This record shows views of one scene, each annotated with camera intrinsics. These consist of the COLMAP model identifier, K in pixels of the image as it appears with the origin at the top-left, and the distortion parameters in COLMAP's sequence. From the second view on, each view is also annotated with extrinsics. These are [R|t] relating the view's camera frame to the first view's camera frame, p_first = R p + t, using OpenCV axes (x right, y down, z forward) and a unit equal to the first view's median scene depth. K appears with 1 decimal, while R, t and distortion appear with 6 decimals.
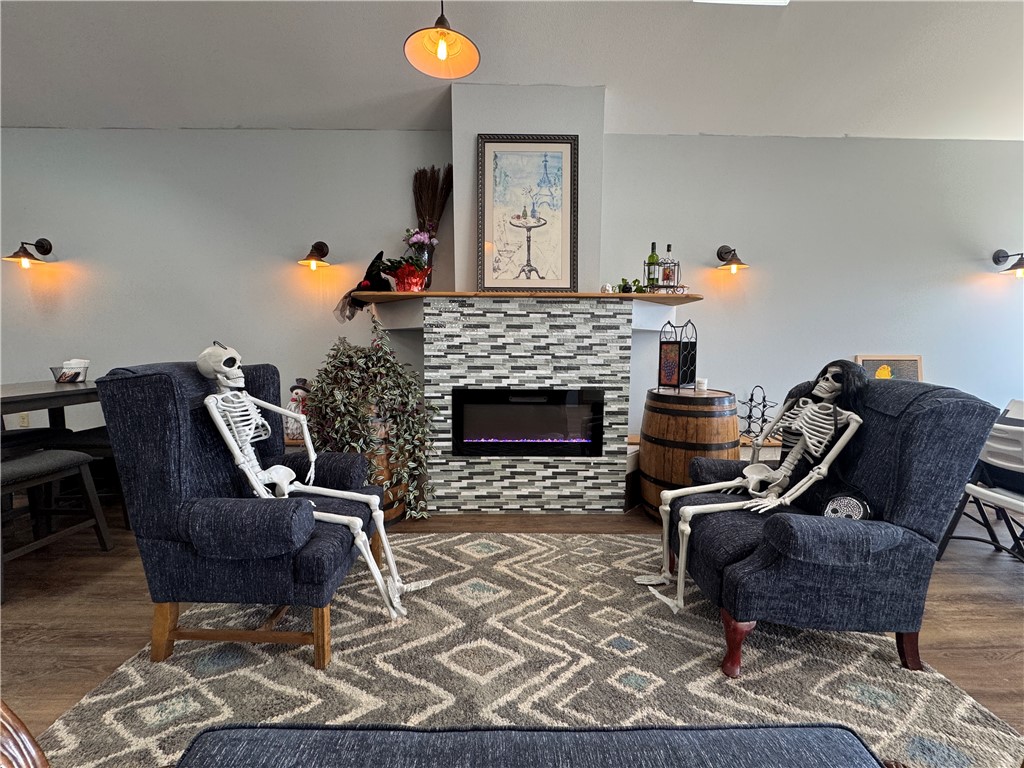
lens RADIAL K [[407.4, 0, 511.4], [0, 407.4, 383.5], [0, 0, 1]] dist [-0.001975, 0.000228]
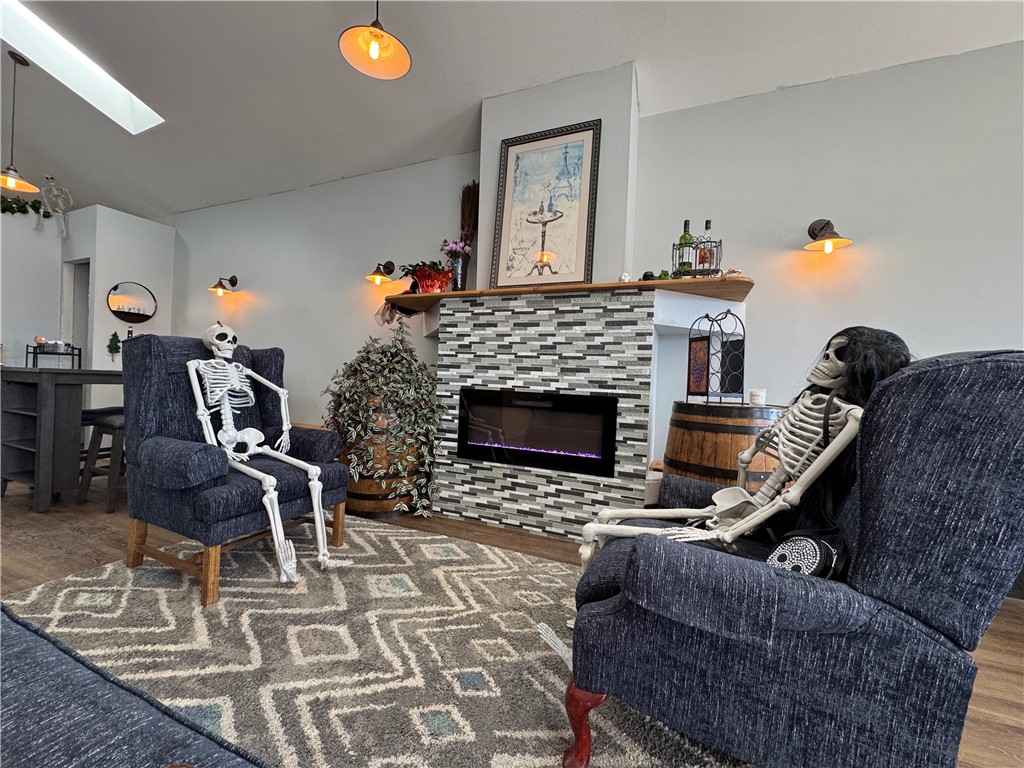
lens RADIAL K [[407.4, 0, 511.3], [0, 407.4, 383.1], [0, 0, 1]] dist [-0.001975, 0.000228]
pose [[0.913797, 0.033574, -0.404780, 0.369659], [-0.074864, 0.993426, -0.086608, 0.077128], [0.399211, 0.109446, 0.910303, 0.146653]]
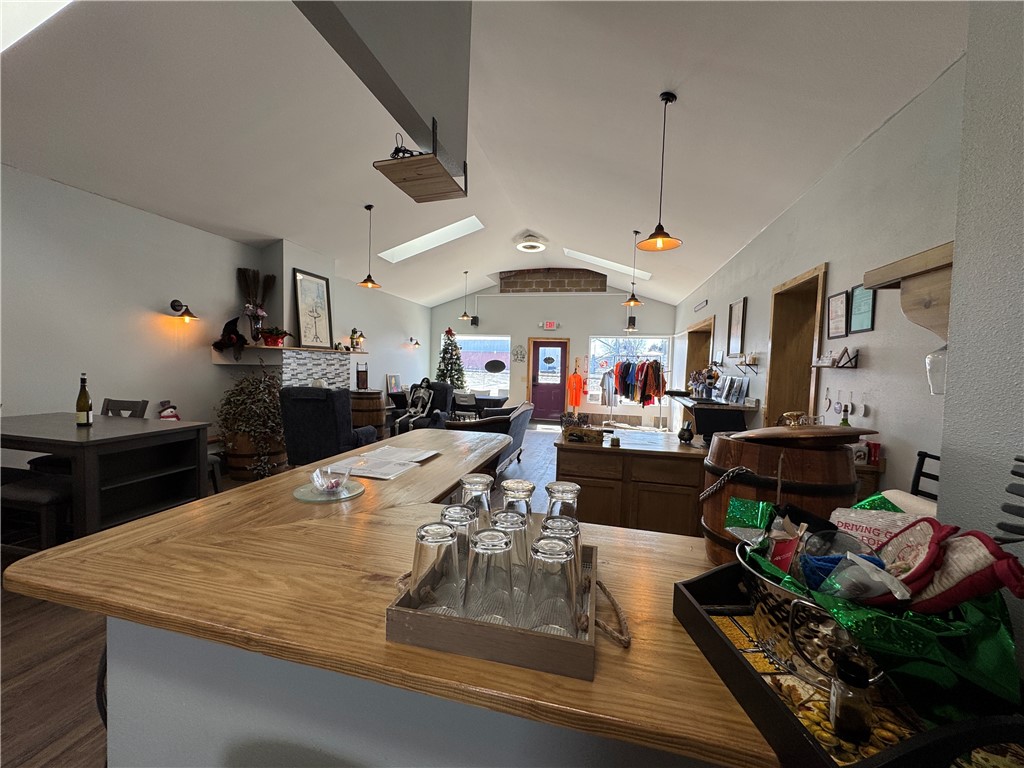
lens RADIAL K [[407.4, 0, 512.3], [0, 407.4, 384.6], [0, 0, 1]] dist [-0.001975, 0.000228]
pose [[0.238351, -0.046005, 0.970089, -1.766891], [0.067126, 0.997269, 0.030801, -0.033851], [-0.968857, 0.057777, 0.240788, -0.468702]]
